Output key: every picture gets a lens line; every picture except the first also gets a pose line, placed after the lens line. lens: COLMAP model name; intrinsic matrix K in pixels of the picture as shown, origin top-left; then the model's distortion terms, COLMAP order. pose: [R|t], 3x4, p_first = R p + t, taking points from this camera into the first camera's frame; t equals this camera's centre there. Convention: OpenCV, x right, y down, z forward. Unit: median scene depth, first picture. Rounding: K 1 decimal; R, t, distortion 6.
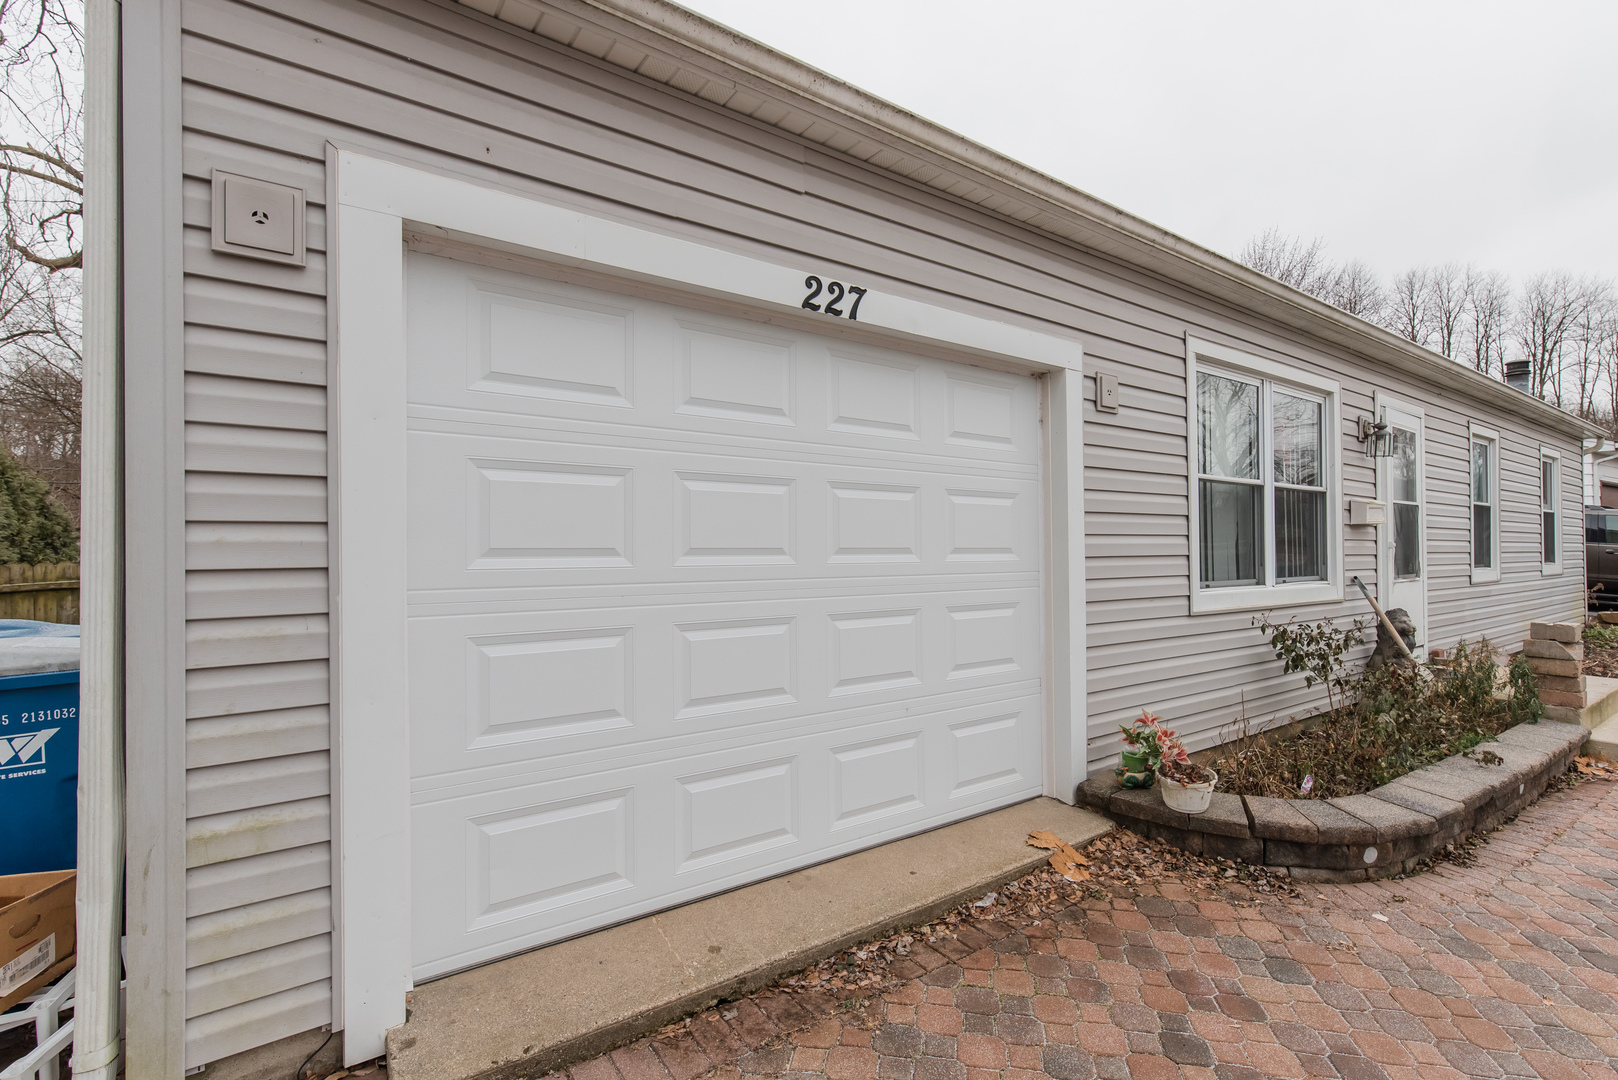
lens RADIAL K [[709.4, 0, 864.3], [0, 709.4, 535.9], [0, 0, 1]] dist [-0.001501, -0.000424]
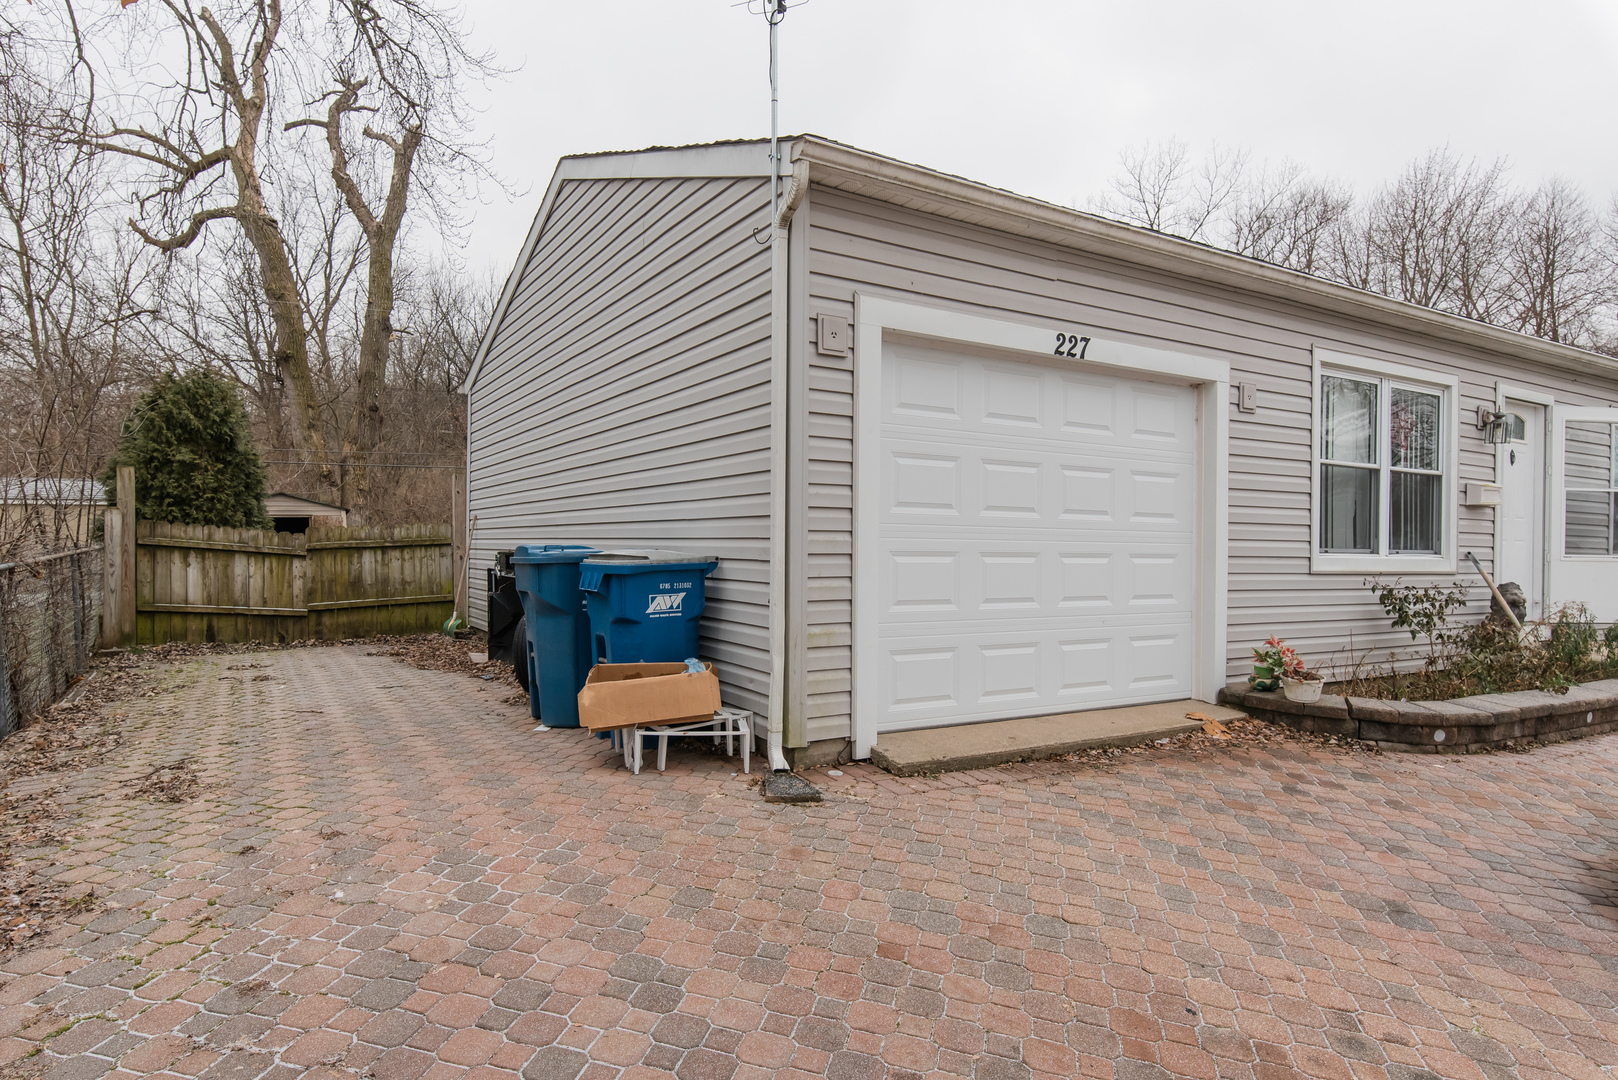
lens RADIAL K [[919.7, 0, 799.4], [0, 919.7, 553.1], [0, 0, 1]] dist [-0.001345, 0.000283]
pose [[0.996049, 0.014163, -0.087669, -0.338919], [-0.012065, 0.999629, 0.024417, 0.055484], [0.087982, -0.023263, 0.995850, -0.793152]]
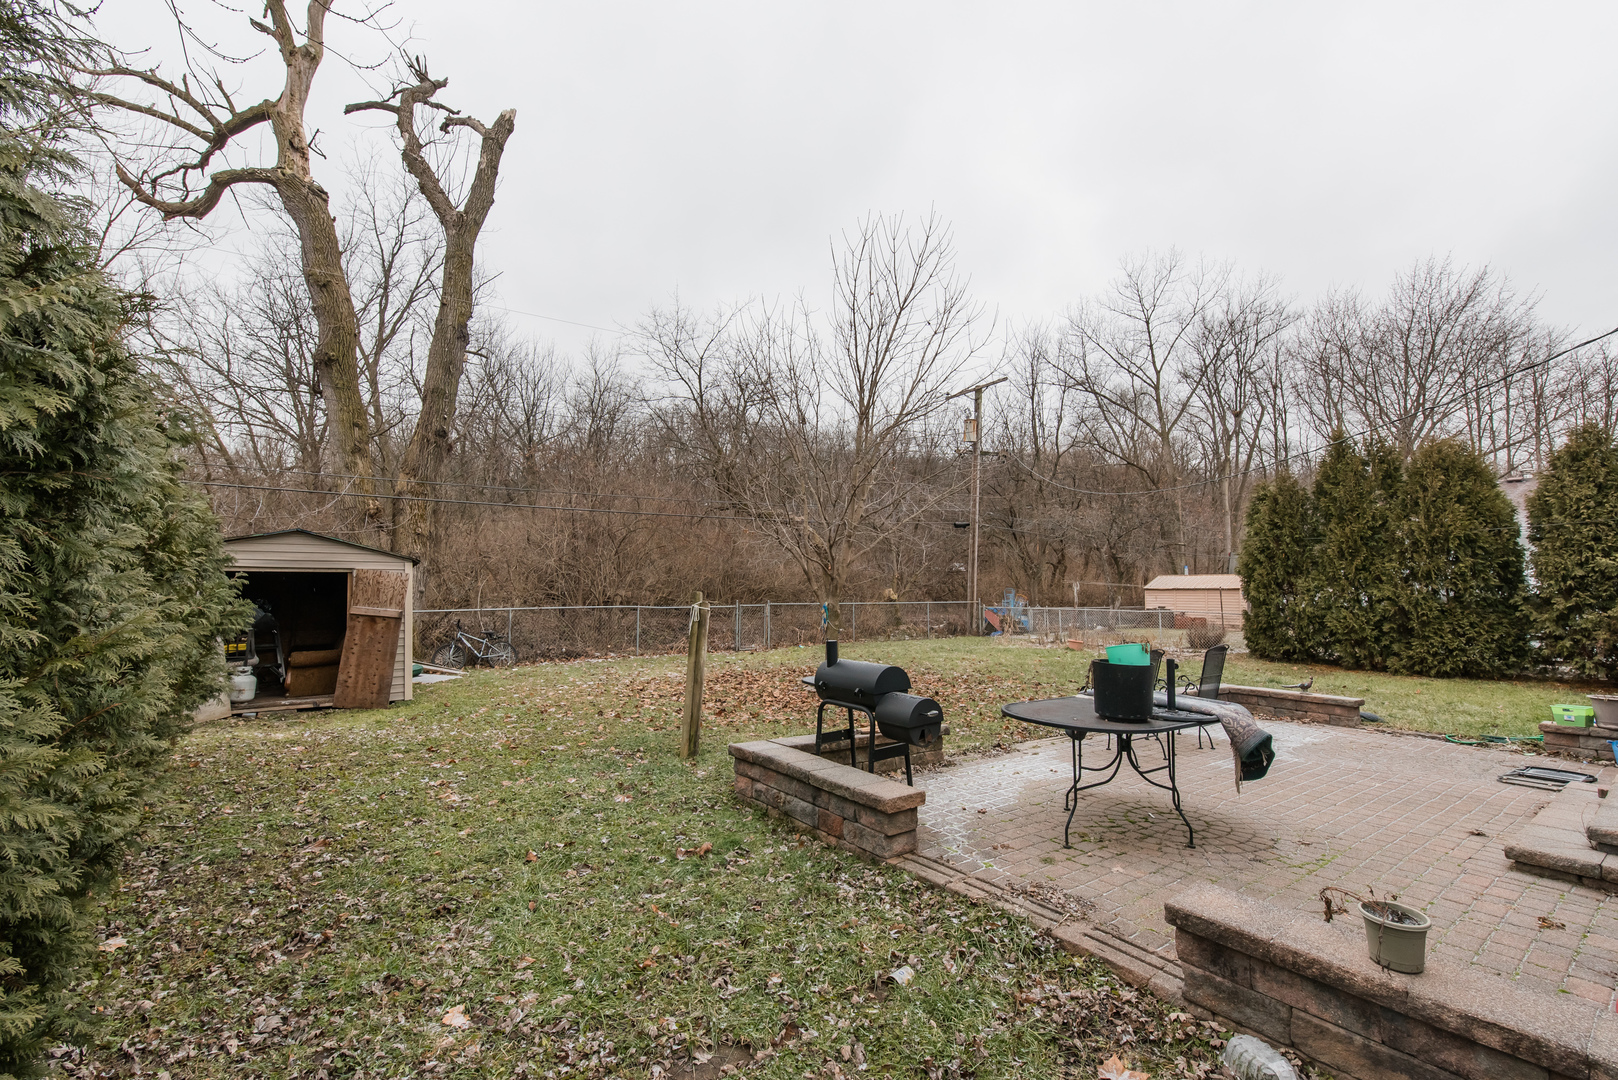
lens RADIAL K [[695.1, 0, 809.0], [0, 695.1, 540.0], [0, 0, 1]] dist [0.002545, -0.000606]
pose [[0.999548, 0.027590, 0.011932, -2.176643], [-0.026818, 0.997804, -0.060569, 0.001413], [-0.013577, 0.060221, 0.998093, 1.987103]]
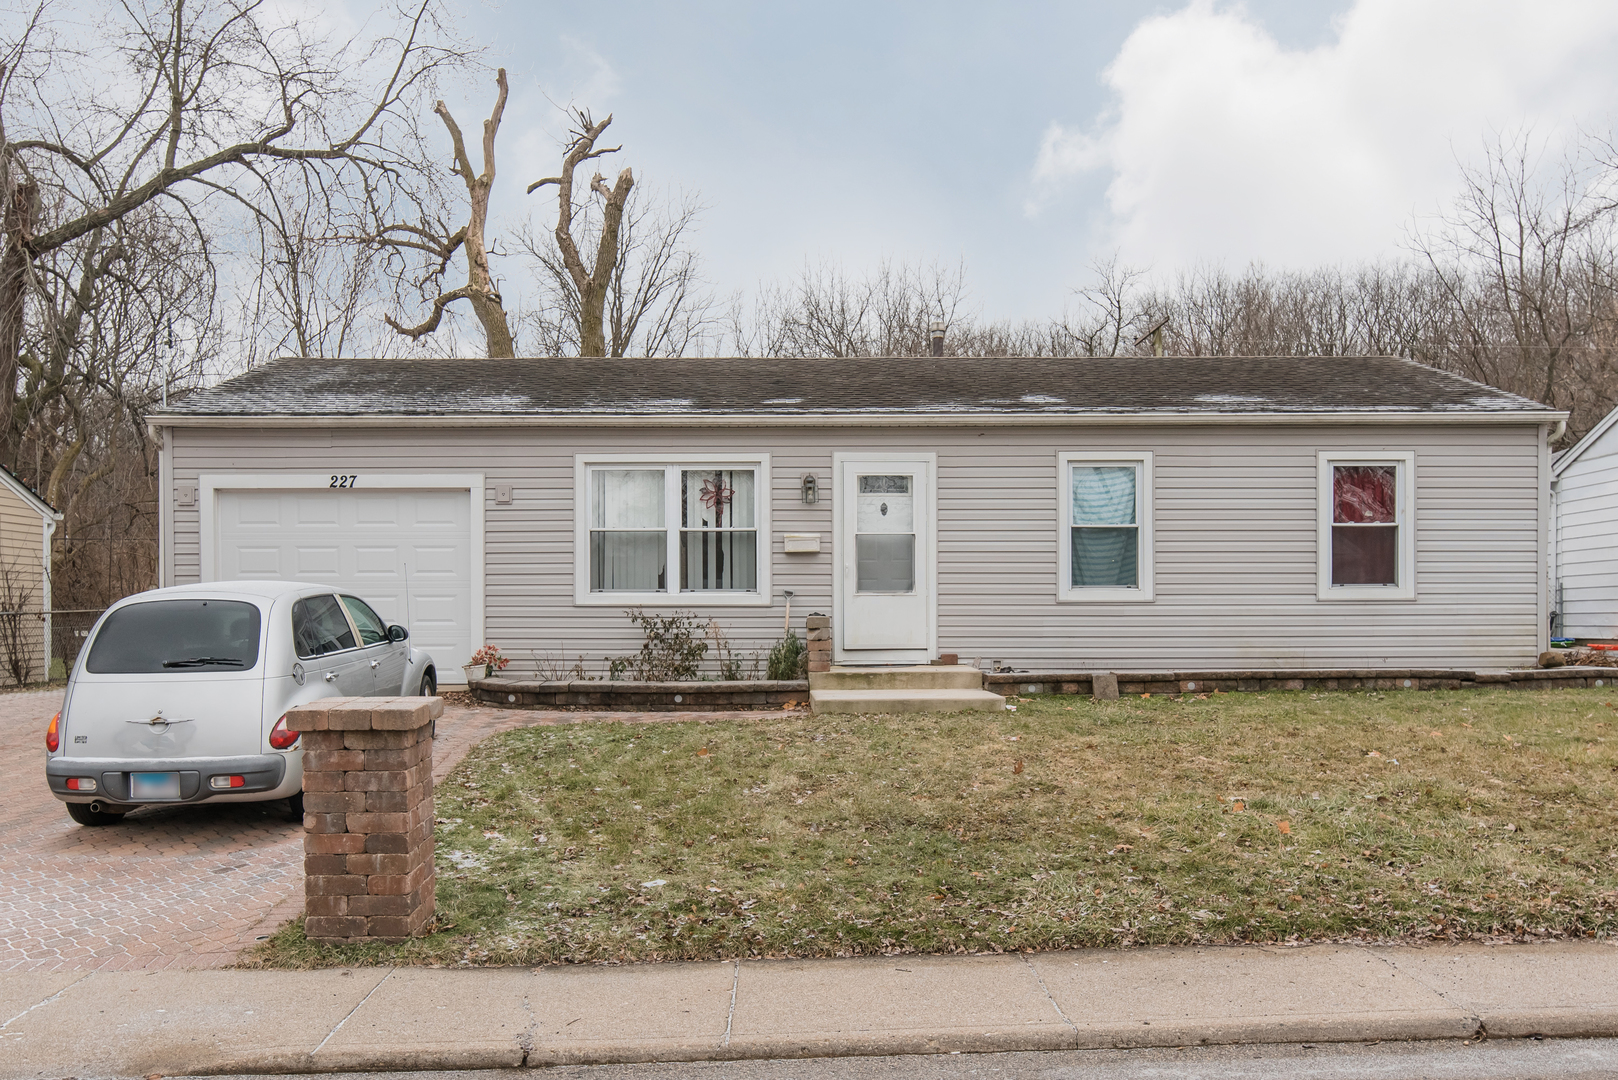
lens RADIAL K [[1437.8, 0, 811.3], [0, 1437.8, 634.9], [0, 0, 1]] dist [0.011132, 0.006377]
pose [[0.824138, 0.004525, -0.566370, 3.574264], [0.010890, 0.999657, 0.023834, 0.121226], [0.566284, -0.025810, 0.823806, -2.024699]]
